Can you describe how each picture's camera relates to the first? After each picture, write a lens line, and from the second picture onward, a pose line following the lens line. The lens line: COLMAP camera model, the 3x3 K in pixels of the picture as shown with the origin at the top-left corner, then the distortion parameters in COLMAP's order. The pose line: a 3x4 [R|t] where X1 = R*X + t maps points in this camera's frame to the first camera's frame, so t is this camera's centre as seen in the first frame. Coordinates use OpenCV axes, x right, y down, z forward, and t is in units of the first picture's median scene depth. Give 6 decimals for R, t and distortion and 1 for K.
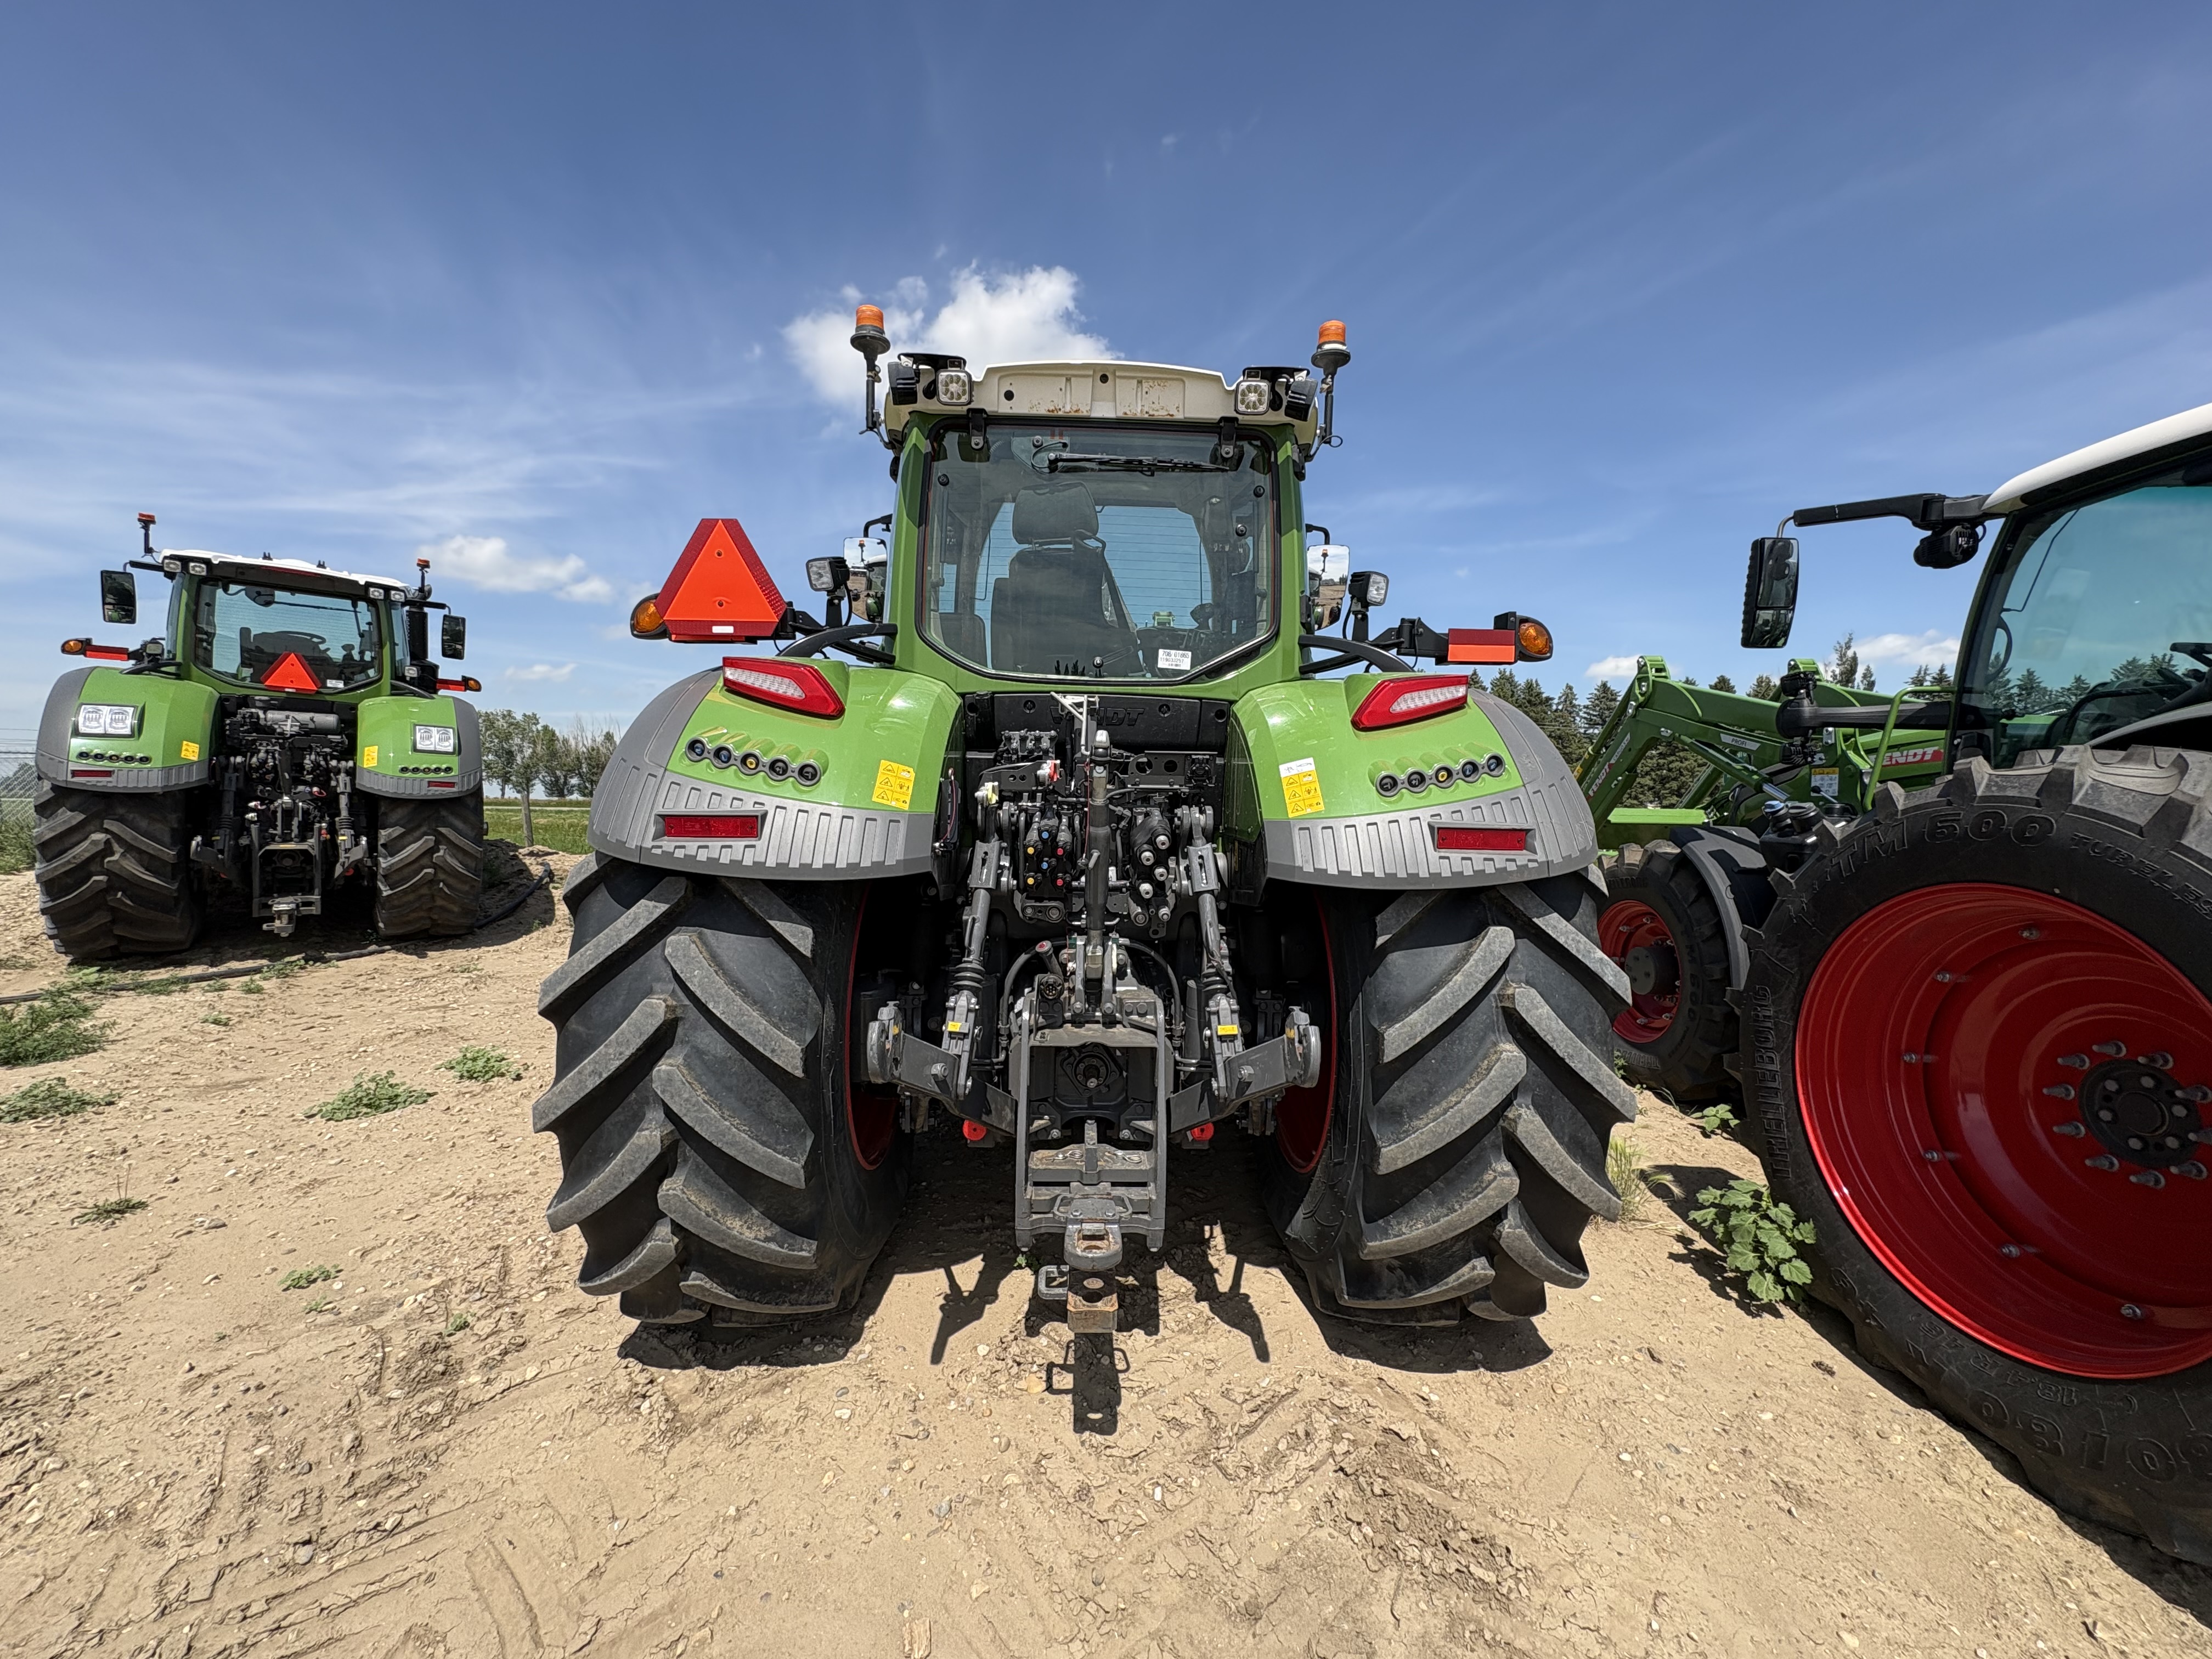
lens RADIAL K [[891.0, 0, 1108.7], [0, 891.0, 832.6], [0, 0, 1]] dist [-0.001543, -0.000154]
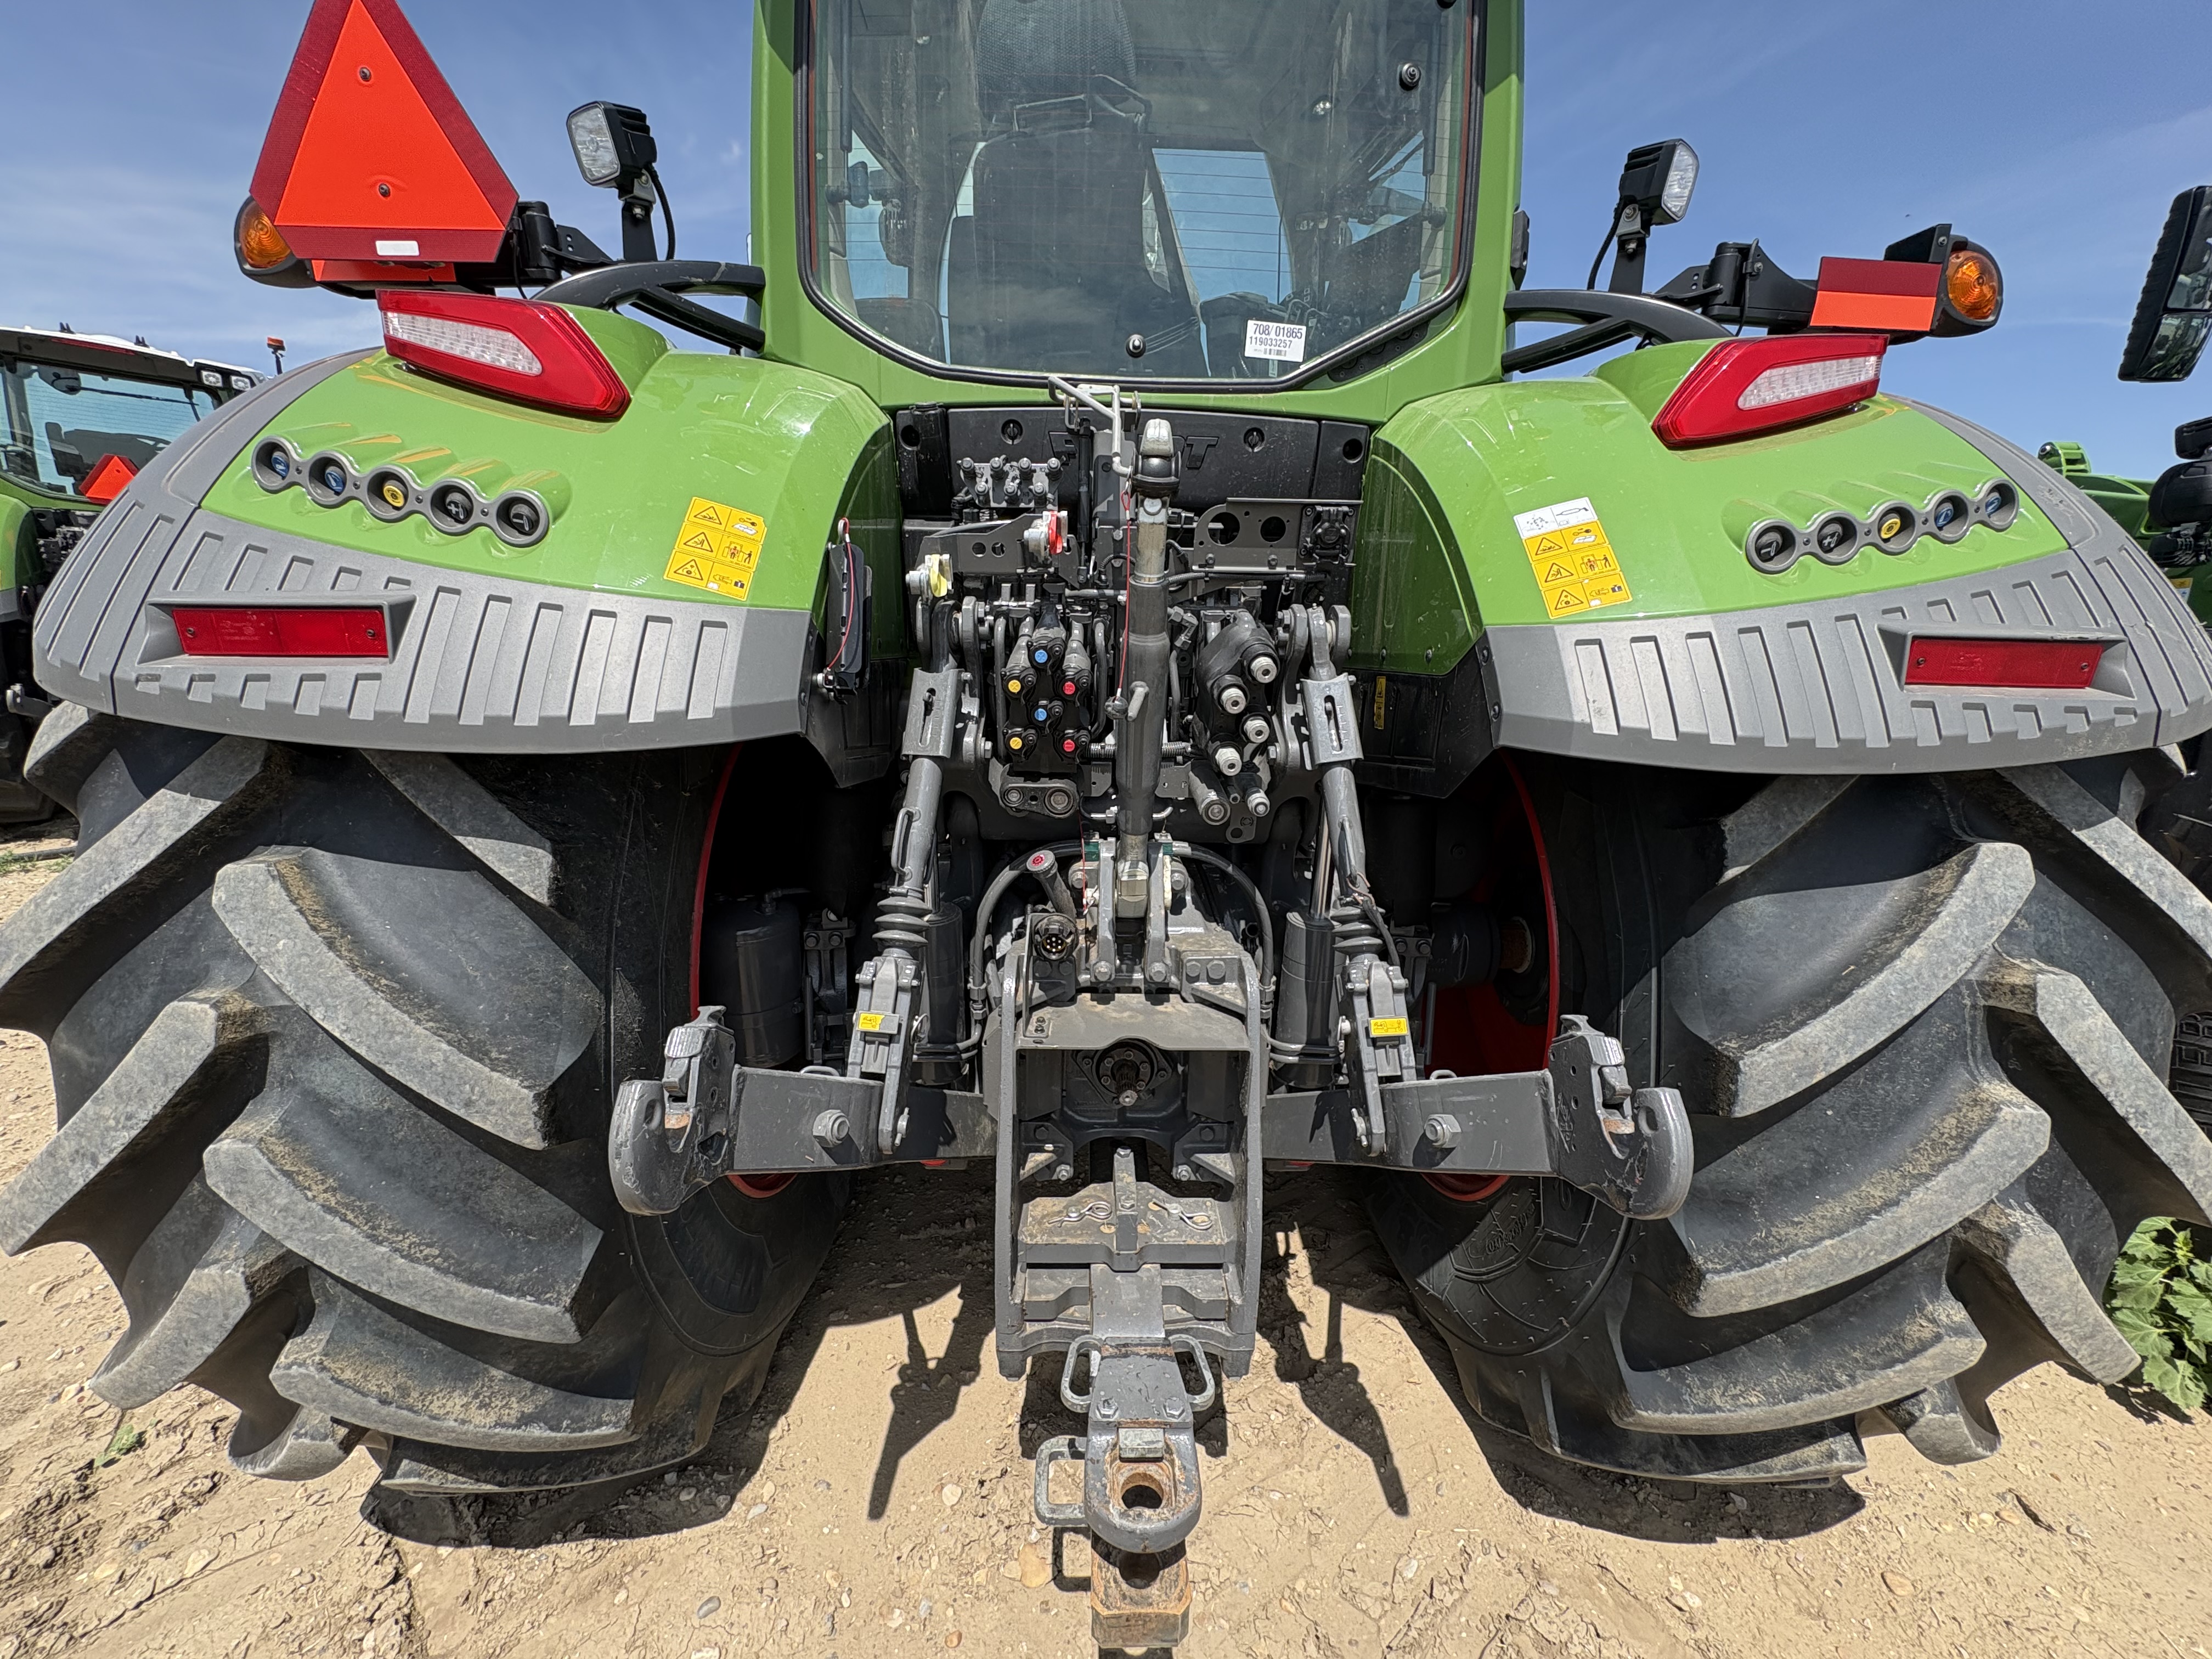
lens RADIAL K [[891.0, 0, 1108.7], [0, 891.0, 832.6], [0, 0, 1]] dist [-0.001543, -0.000154]
pose [[0.999963, 0.001816, -0.008467, -0.025798], [-0.000452, 0.987388, 0.158320, 0.021944], [0.008648, -0.158310, 0.987352, 0.451345]]
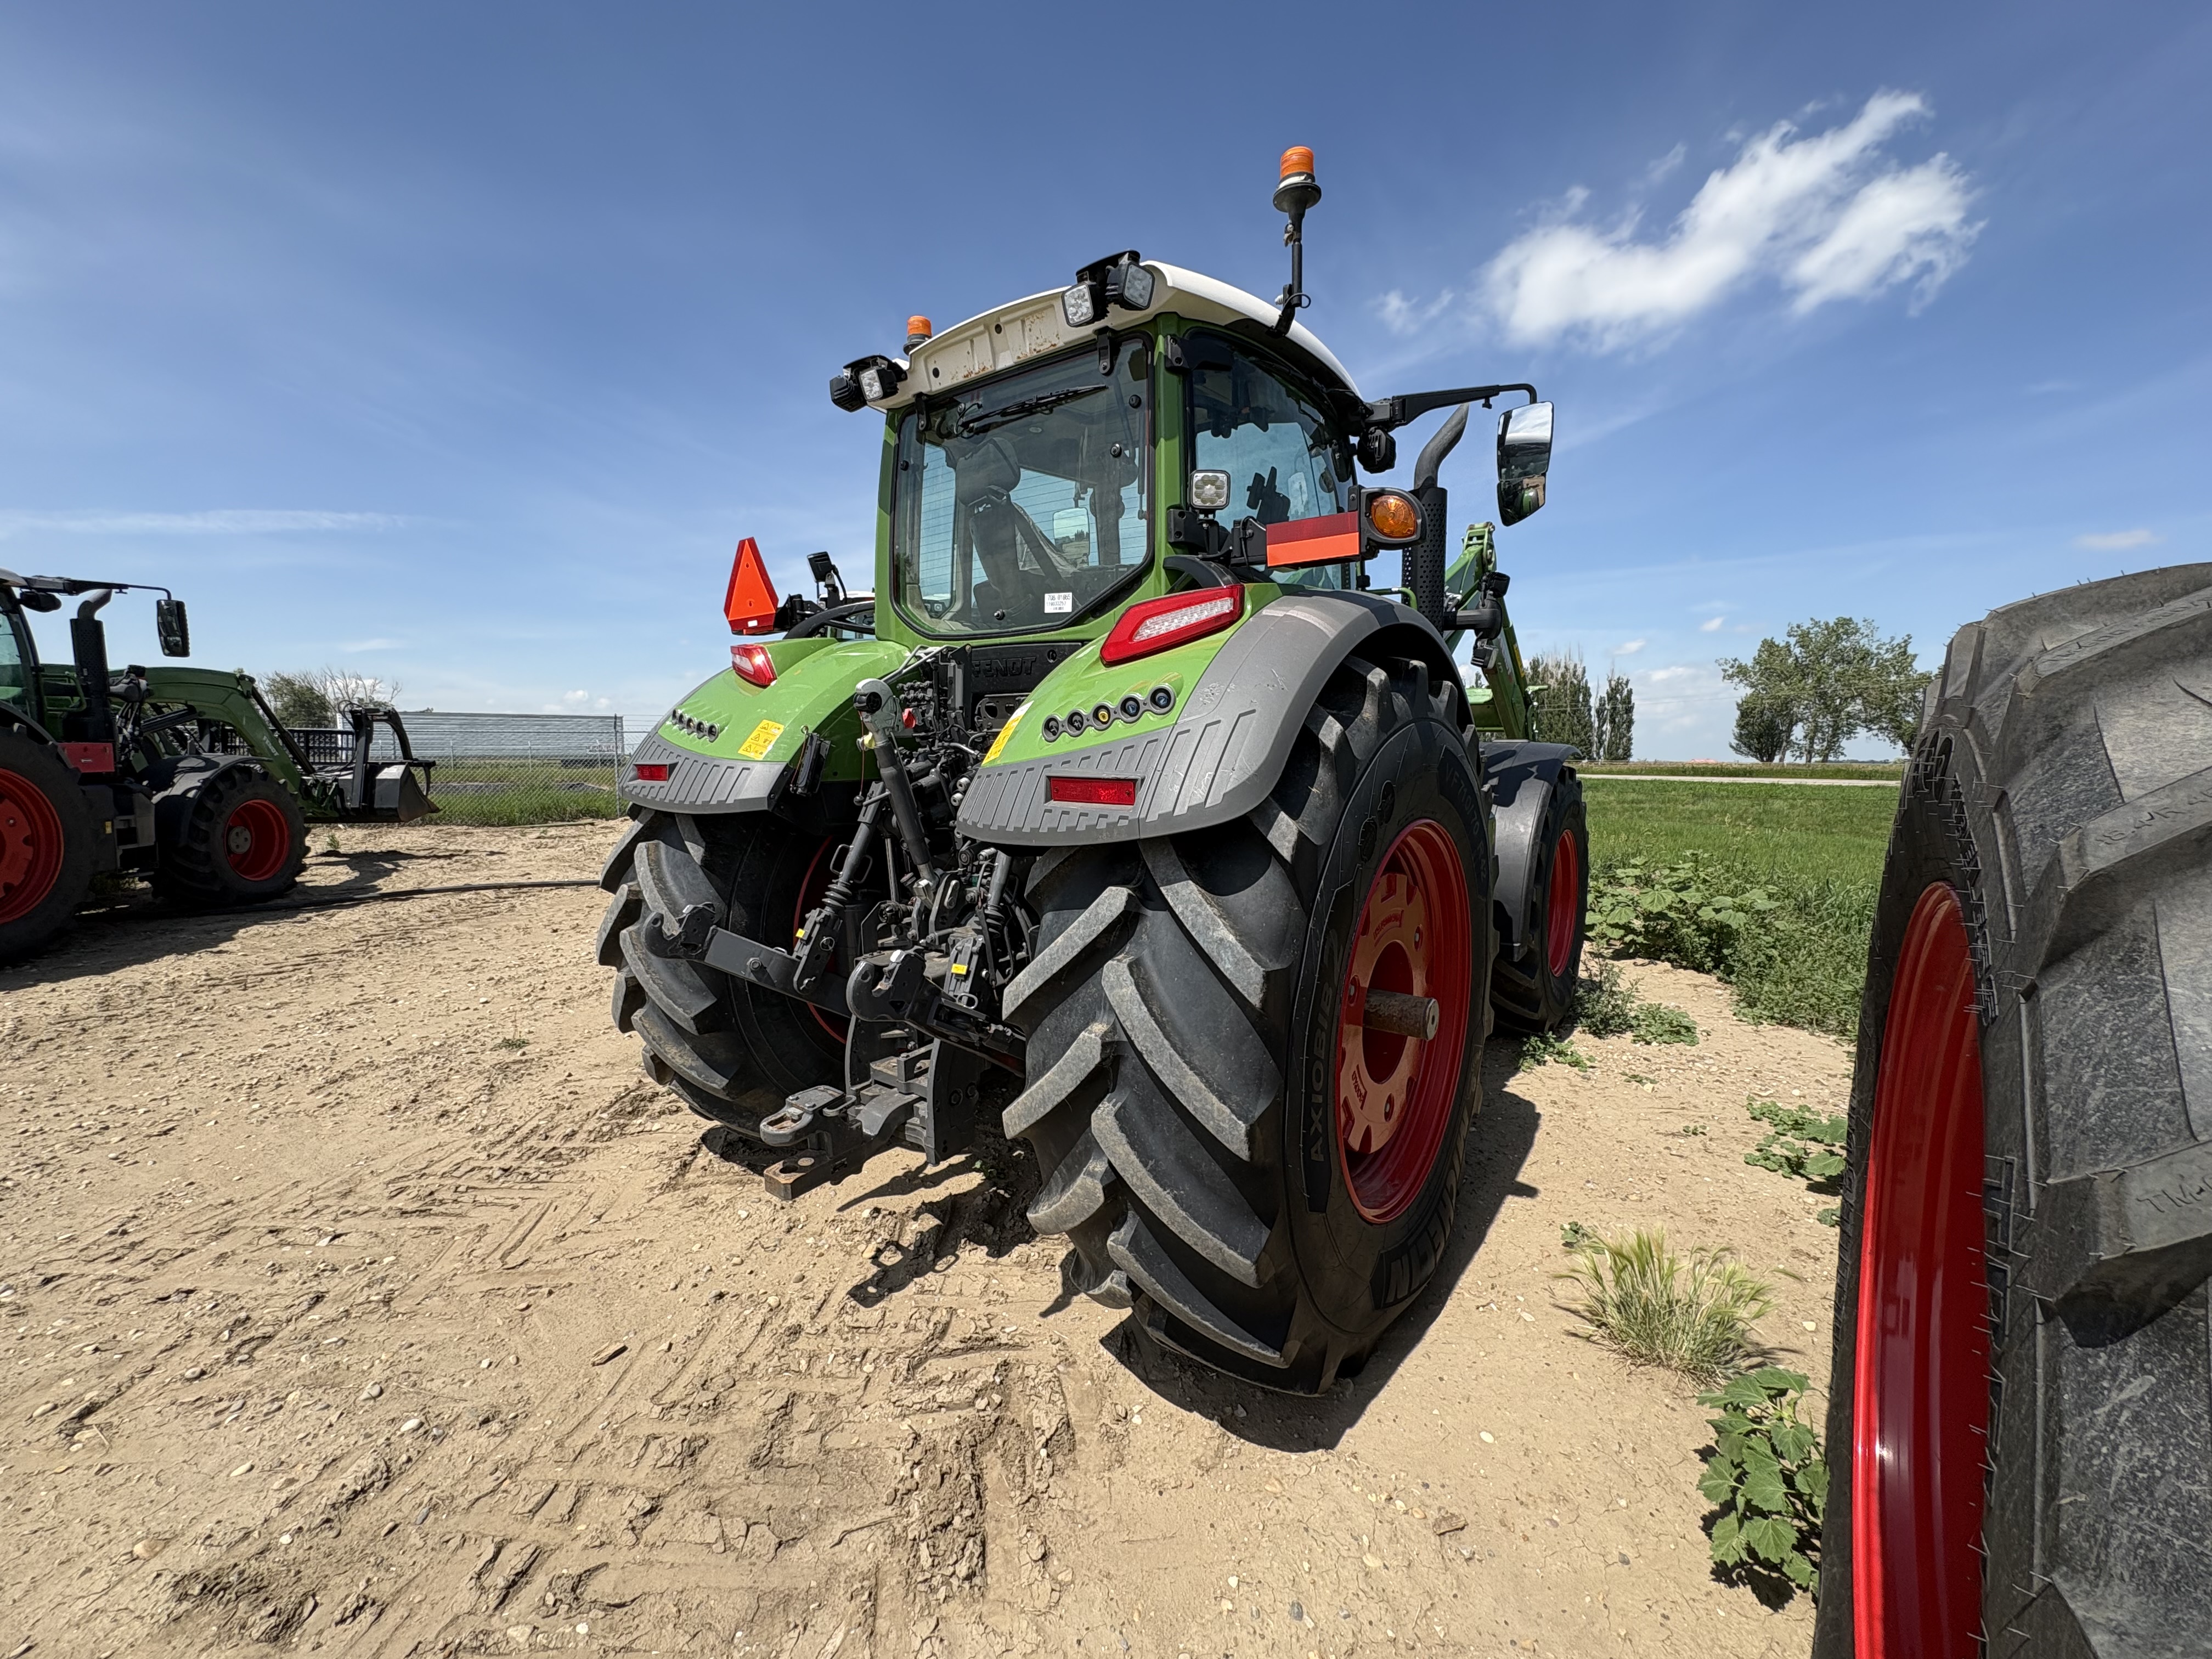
lens RADIAL K [[891.0, 0, 1108.7], [0, 891.0, 832.6], [0, 0, 1]] dist [-0.001543, -0.000154]
pose [[0.771914, 0.047730, -0.633932, 0.824474], [-0.016611, 0.998351, 0.054940, 0.005019], [0.635509, -0.031879, 0.771435, 0.302367]]
